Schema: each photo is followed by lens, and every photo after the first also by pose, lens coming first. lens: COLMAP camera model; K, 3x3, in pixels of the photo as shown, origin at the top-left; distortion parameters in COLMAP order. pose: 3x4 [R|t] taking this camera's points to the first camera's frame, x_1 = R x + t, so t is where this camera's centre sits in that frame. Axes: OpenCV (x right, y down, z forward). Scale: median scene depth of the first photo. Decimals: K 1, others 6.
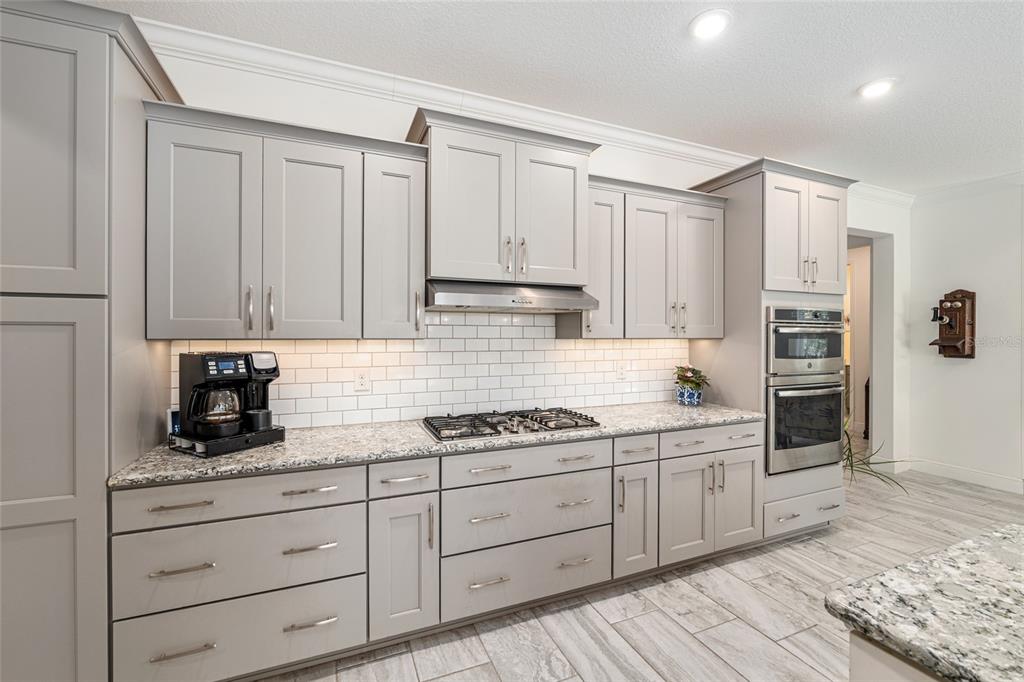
lens RADIAL K [[441.3, 0, 503.4], [0, 441.3, 336.3], [0, 0, 1]] dist [-0.002190, -0.000477]
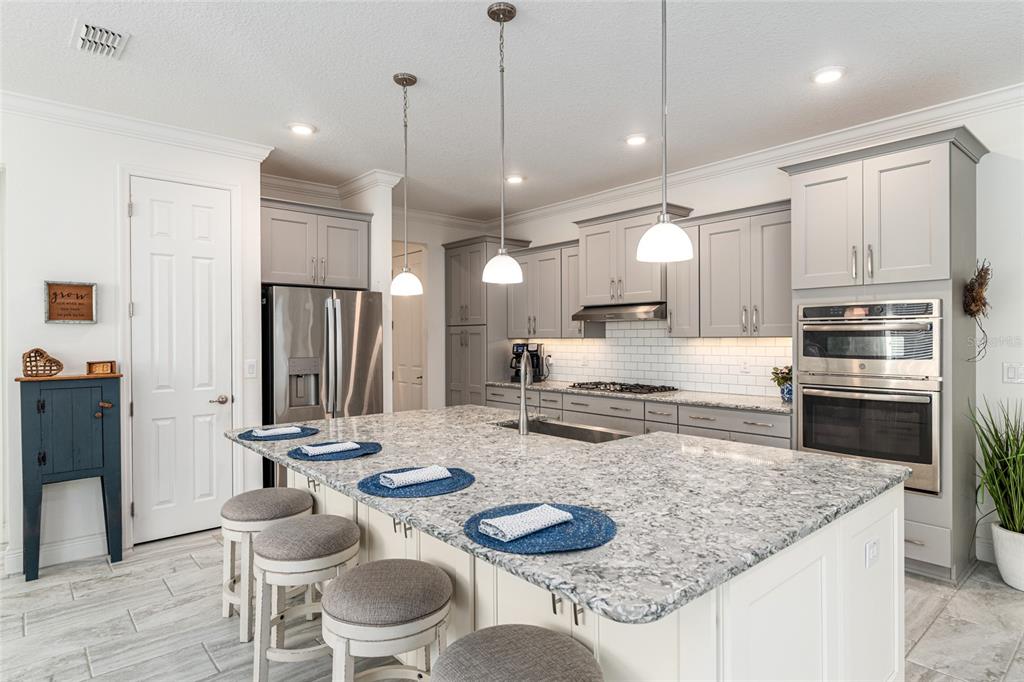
lens RADIAL K [[566.3, 0, 500.7], [0, 566.3, 334.6], [0, 0, 1]] dist [-0.000699, -0.001331]
pose [[0.284777, -0.008864, -0.958553, 1.979564], [0.003003, 0.999961, -0.008355, 0.010888], [0.958589, -0.000499, 0.284793, -0.039105]]
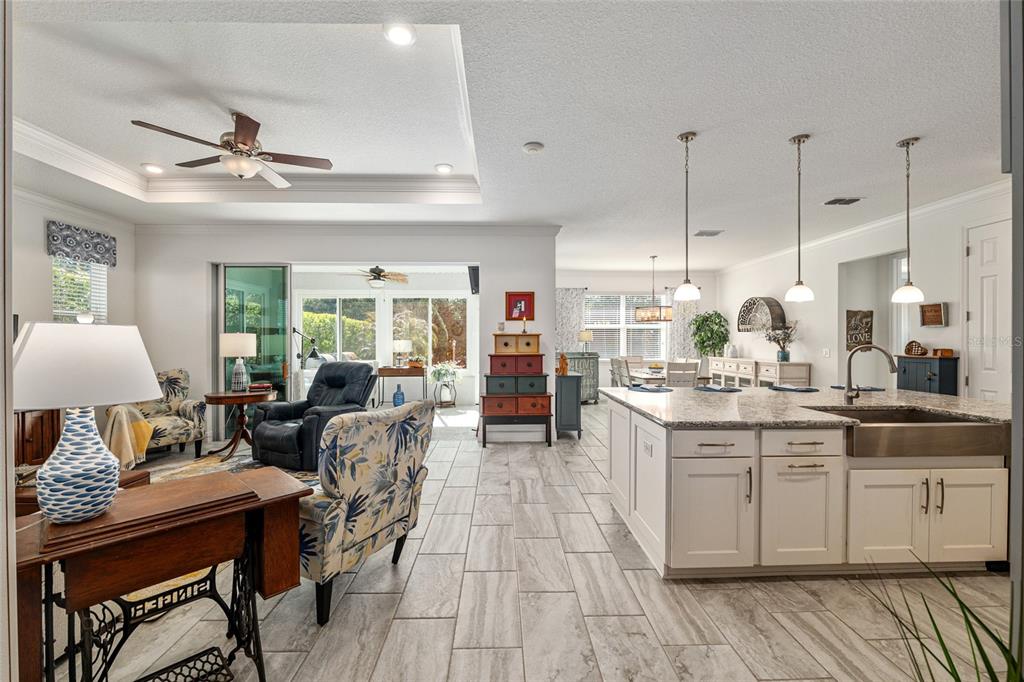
lens RADIAL K [[420.7, 0, 505.2], [0, 420.7, 344.5], [0, 0, 1]] dist [-0.012054, -0.000451]
pose [[-0.918439, -0.004202, 0.395539, 1.262164], [0.000652, 0.999926, 0.012136, 0.024224], [-0.395561, 0.011404, -0.918369, 1.881886]]
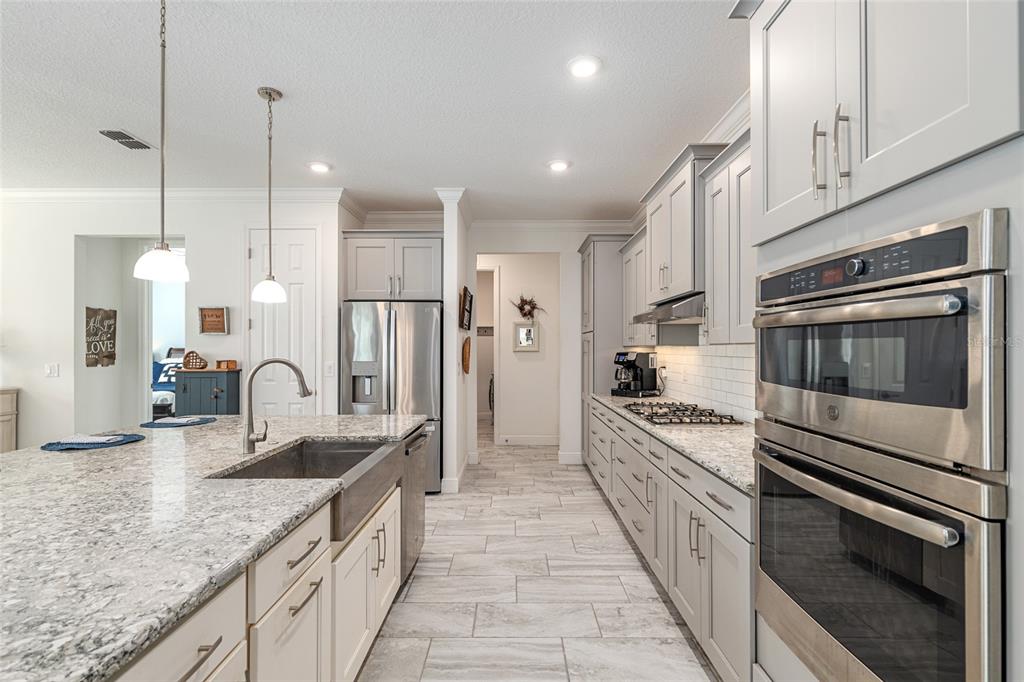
lens RADIAL K [[467.1, 0, 510.2], [0, 467.1, 343.9], [0, 0, 1]] dist [0.004282, -0.000327]
pose [[-0.402681, -0.012842, -0.915250, 1.426795], [-0.003552, 0.999916, -0.012468, 0.022046], [0.915334, -0.001770, -0.402692, 1.135239]]
